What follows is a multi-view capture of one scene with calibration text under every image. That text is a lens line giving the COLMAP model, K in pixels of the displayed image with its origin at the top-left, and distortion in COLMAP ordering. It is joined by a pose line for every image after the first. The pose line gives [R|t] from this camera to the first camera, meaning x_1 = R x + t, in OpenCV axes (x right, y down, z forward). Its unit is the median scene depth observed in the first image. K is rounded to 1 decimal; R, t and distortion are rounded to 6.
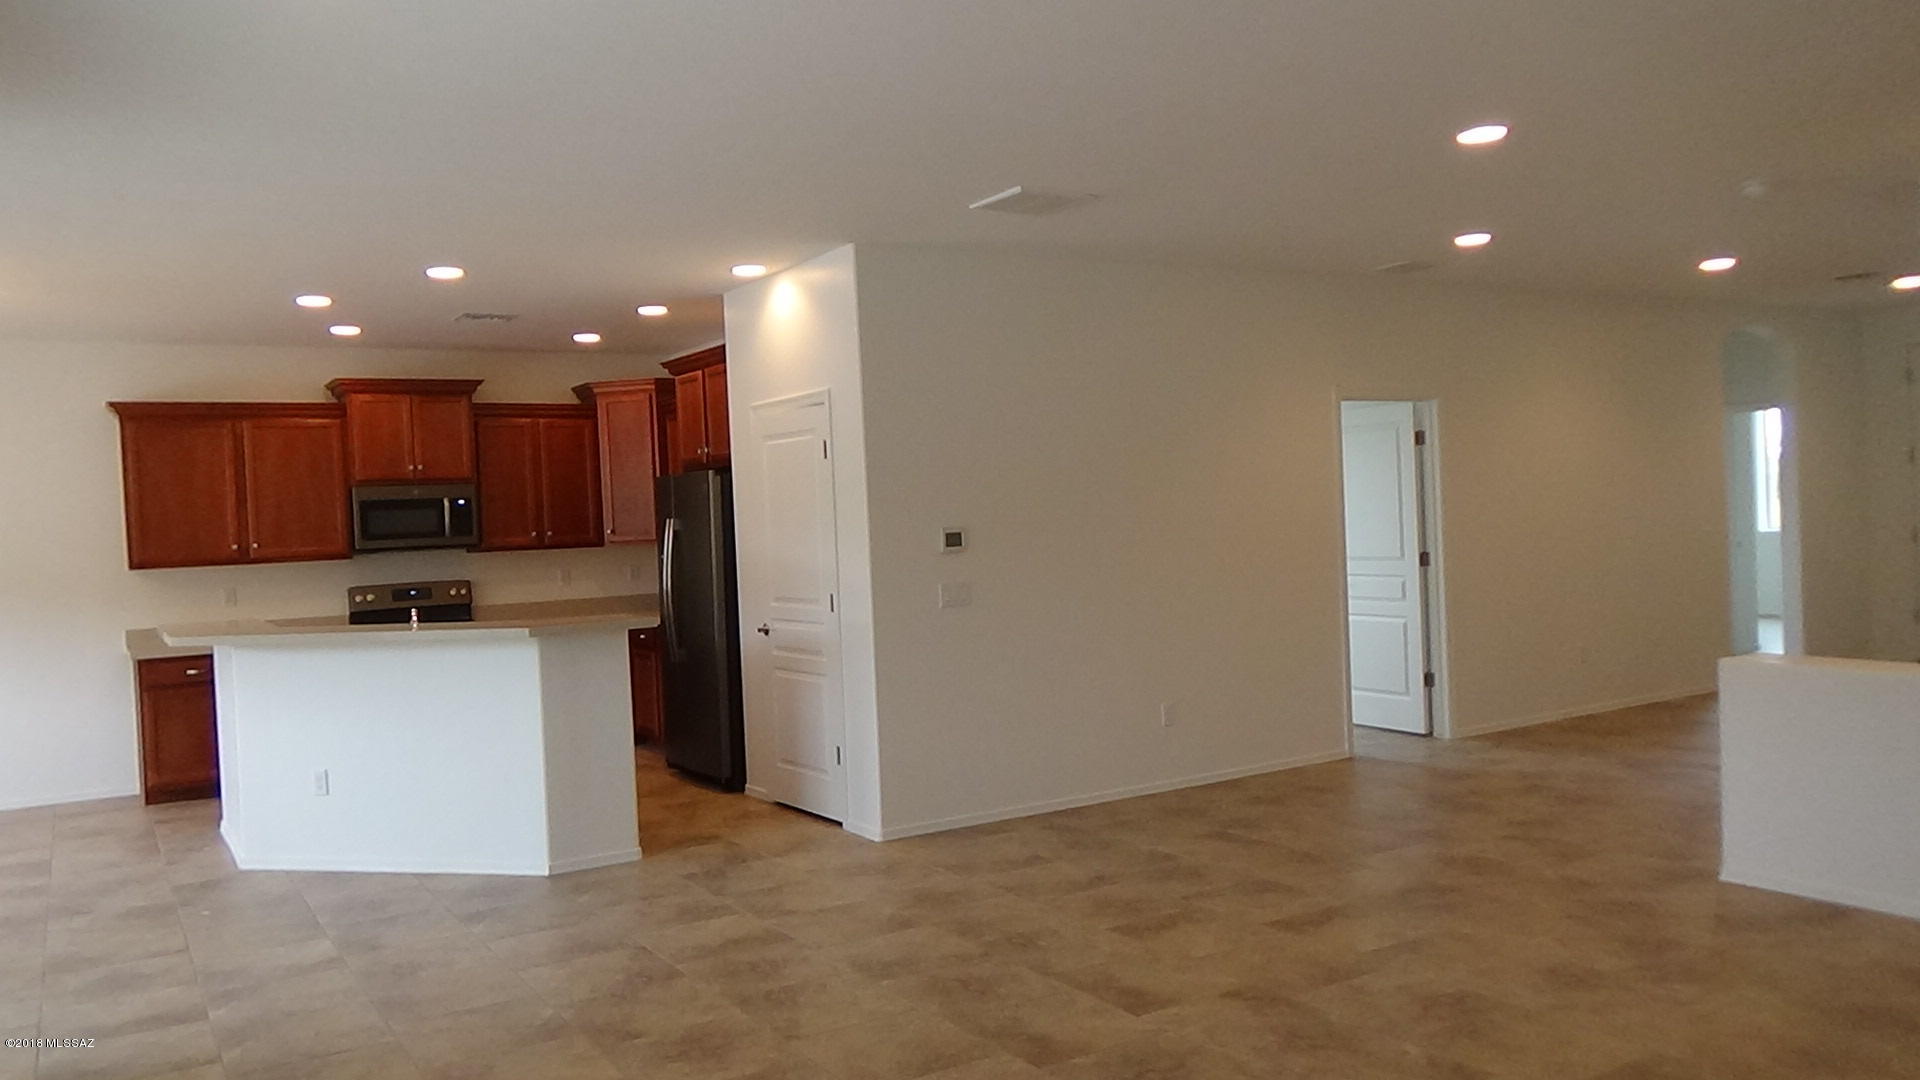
lens RADIAL K [[1441.7, 0, 960.0], [0, 1441.7, 540.0], [0, 0, 1]] dist [0.012985, 0.006963]
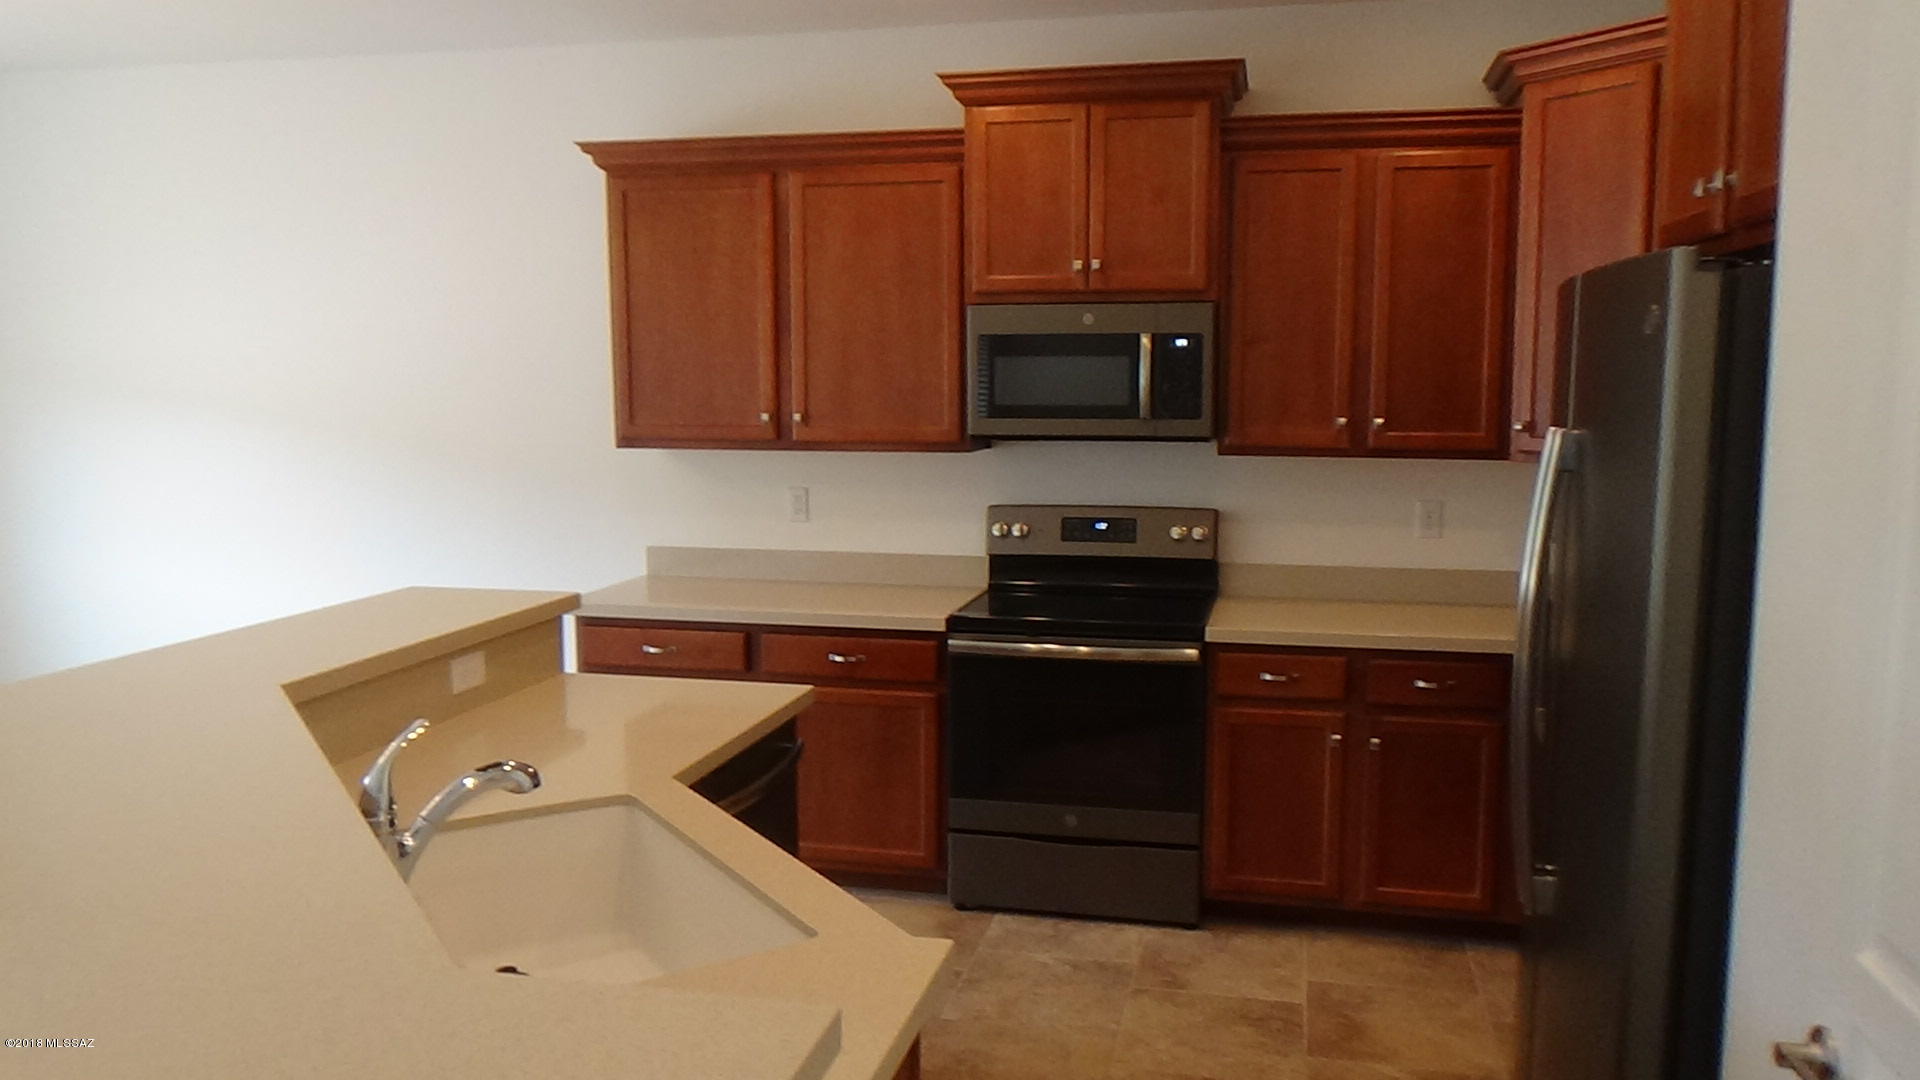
lens RADIAL K [[1470.8, 0, 960.0], [0, 1470.8, 540.0], [0, 0, 1]] dist [0.003945, -0.000479]
pose [[0.725373, 0.122231, -0.677417, -0.076874], [-0.042787, 0.990212, 0.132854, -0.023692], [0.687025, -0.067384, 0.723503, 0.622275]]
